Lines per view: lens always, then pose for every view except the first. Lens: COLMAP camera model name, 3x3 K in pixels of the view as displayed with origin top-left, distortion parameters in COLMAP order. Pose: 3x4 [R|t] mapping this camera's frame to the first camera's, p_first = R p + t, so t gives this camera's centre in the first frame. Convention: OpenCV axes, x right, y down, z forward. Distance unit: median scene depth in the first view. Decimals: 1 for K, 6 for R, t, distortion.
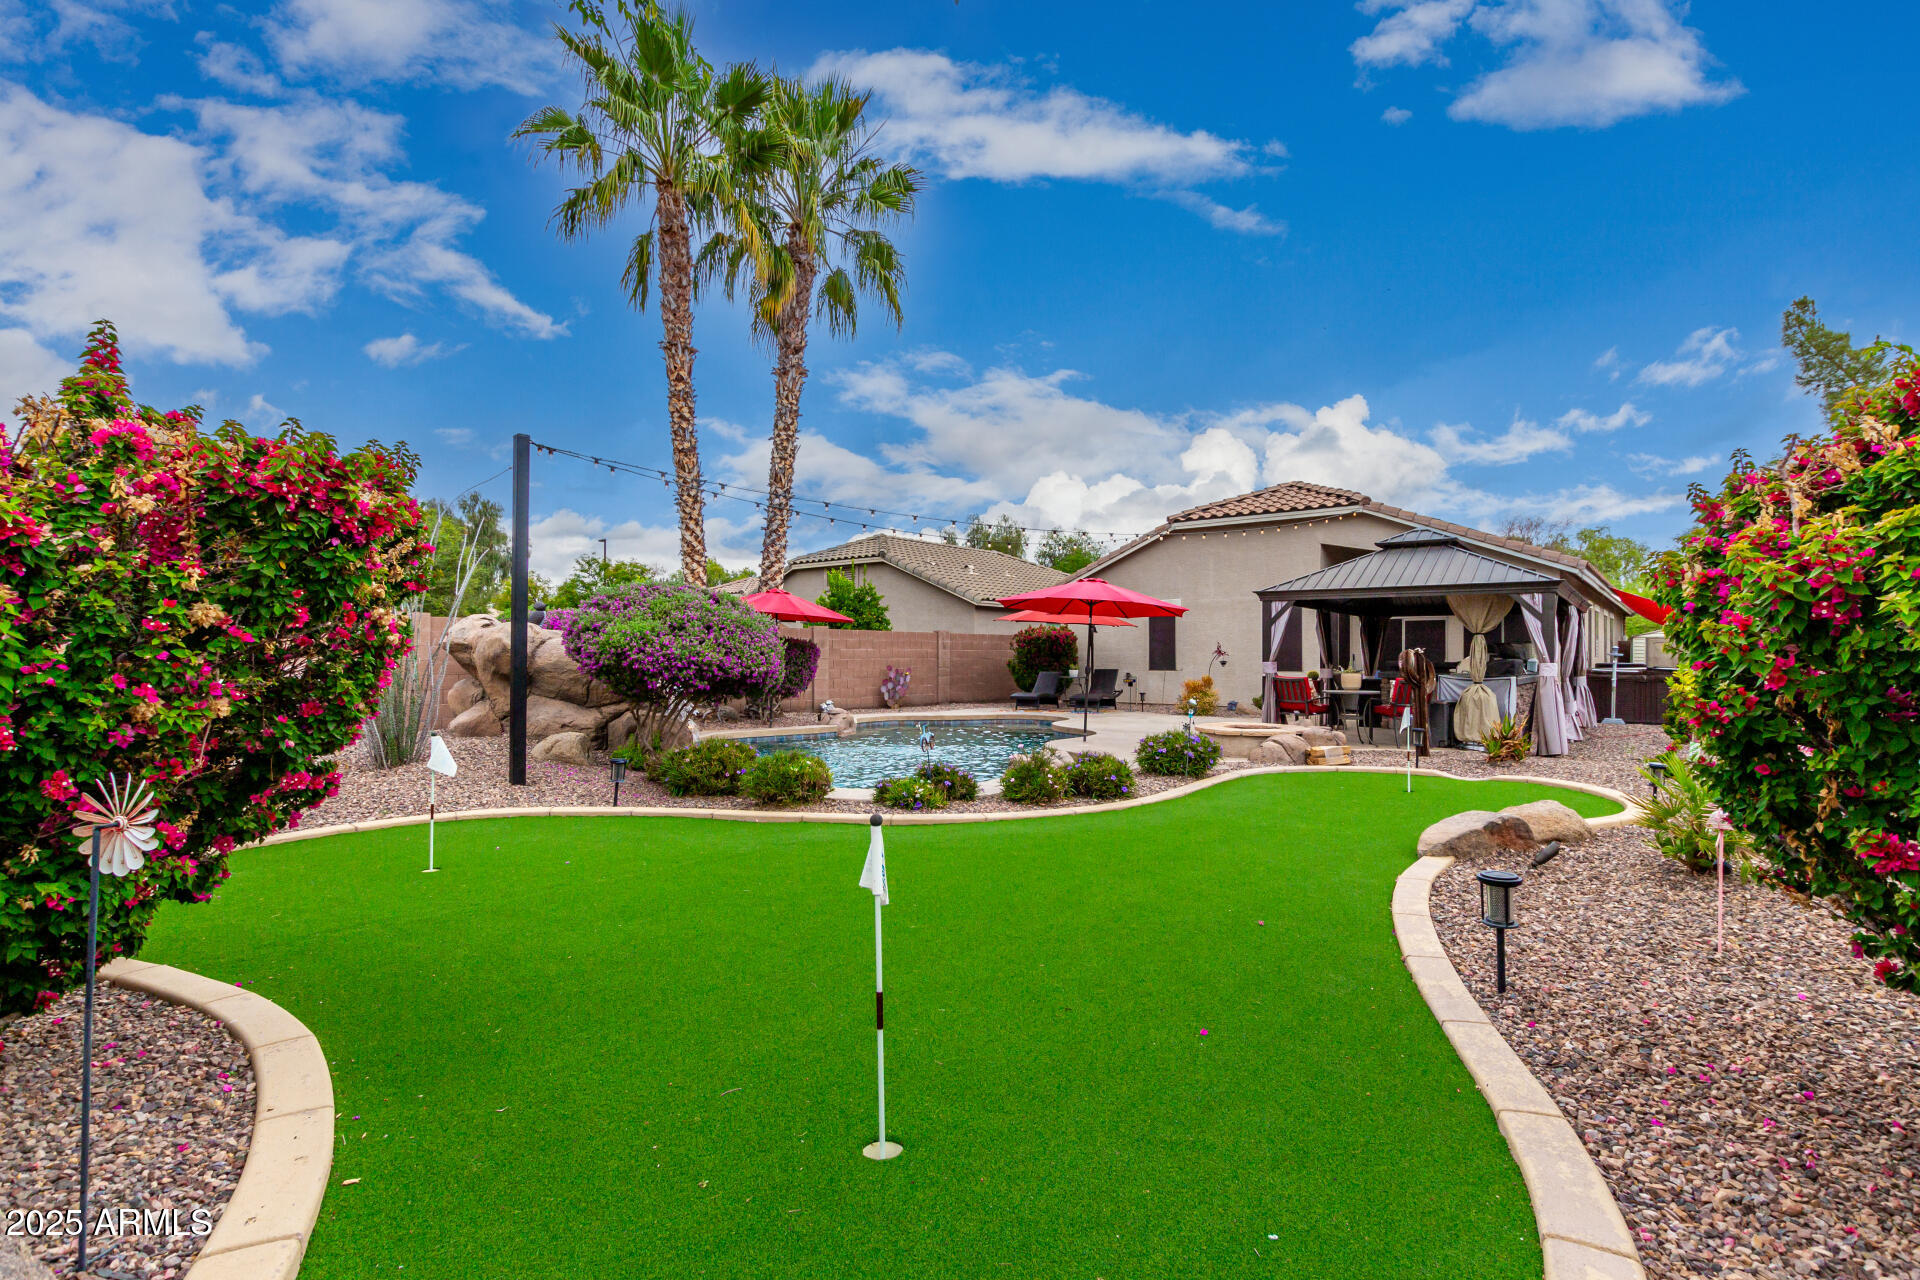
lens RADIAL K [[889.8, 0, 956.8], [0, 889.8, 647.1], [0, 0, 1]] dist [0.017699, -0.008548]
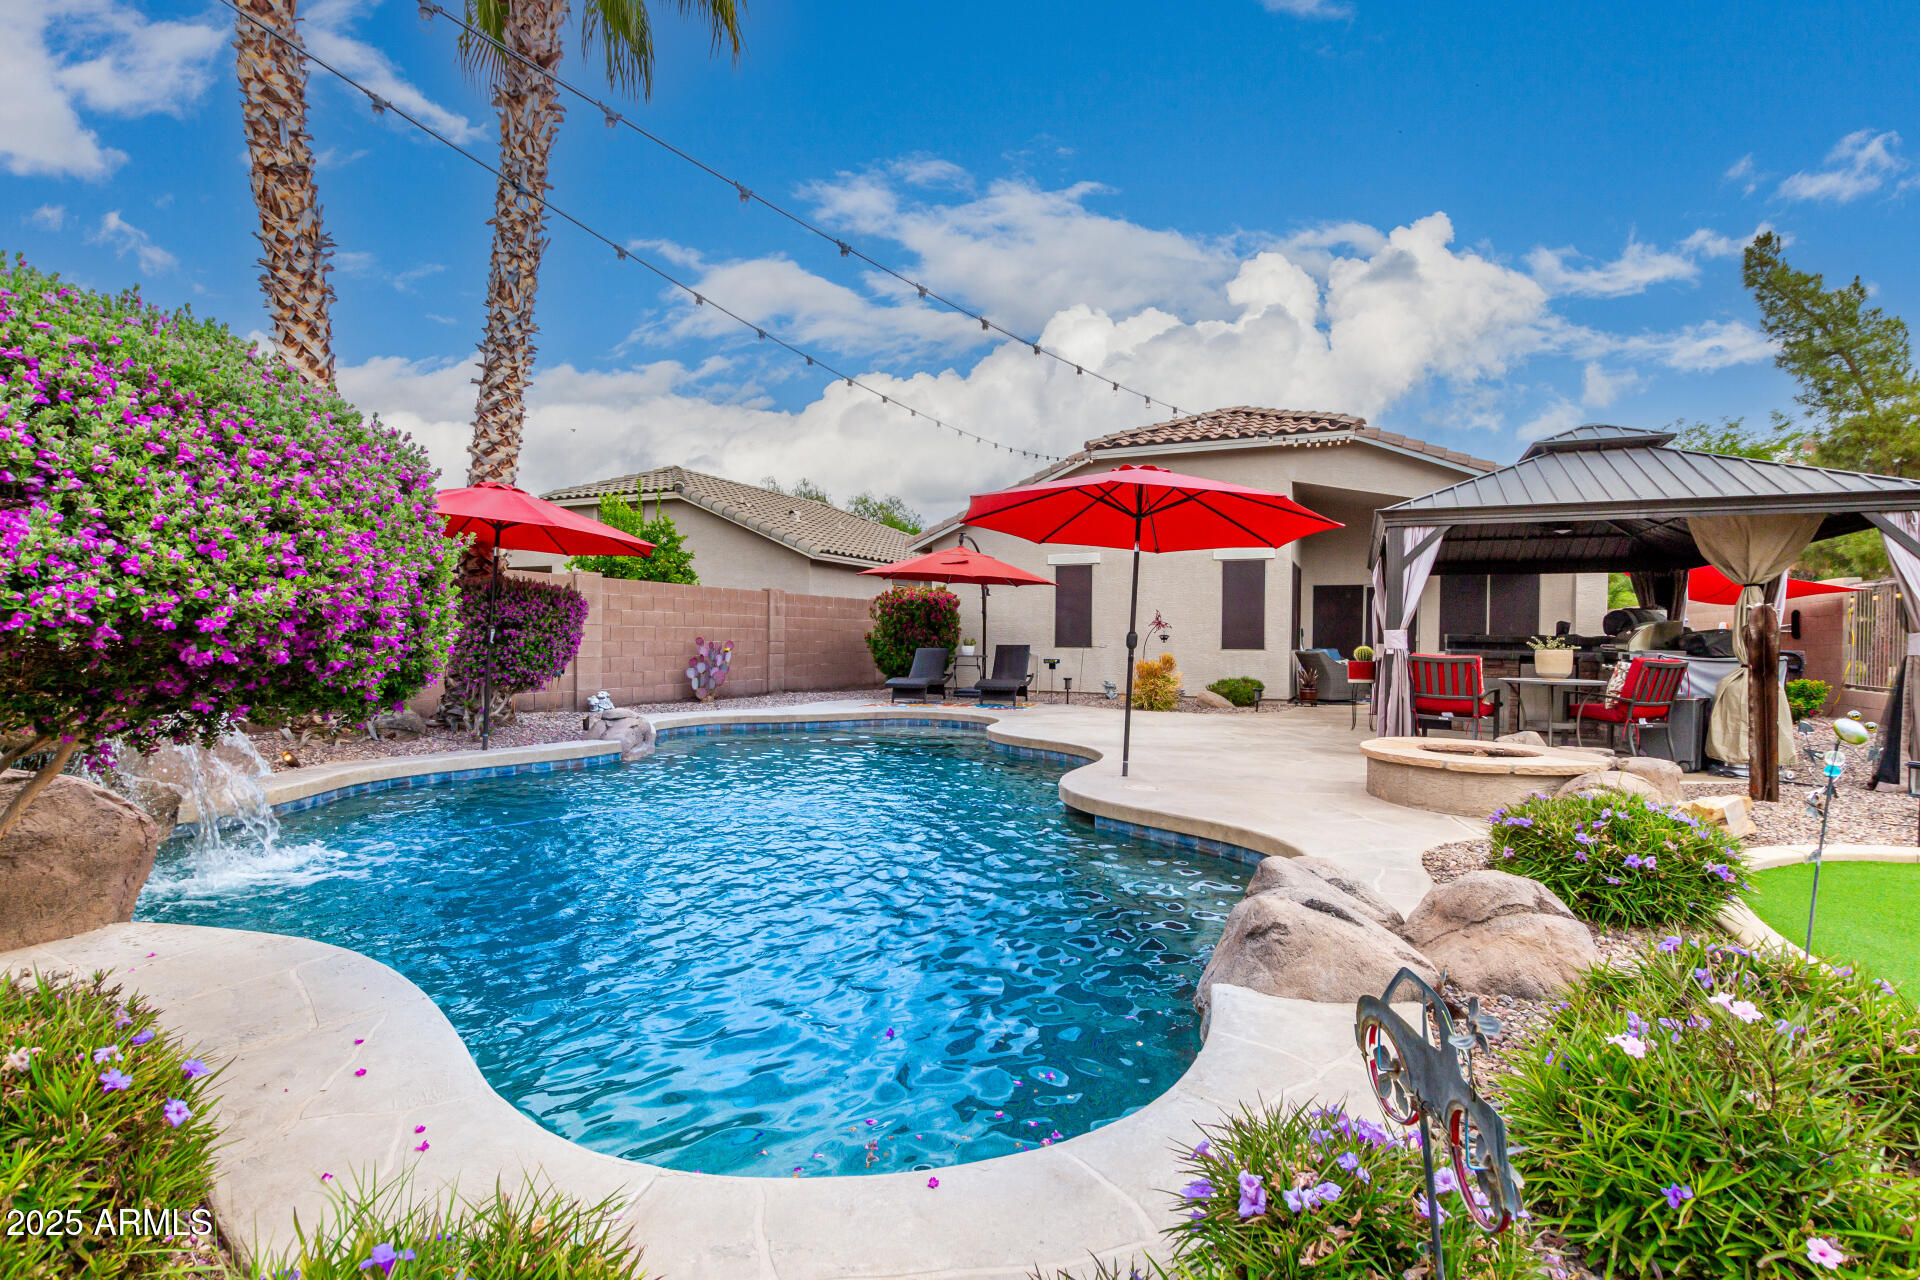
lens RADIAL K [[889.8, 0, 956.8], [0, 889.8, 647.1], [0, 0, 1]] dist [0.017699, -0.008548]
pose [[0.971193, 0.006243, 0.238210, -0.052249], [-0.011526, 0.999717, 0.020792, 0.013129], [-0.238013, -0.022938, 0.970991, 0.339501]]
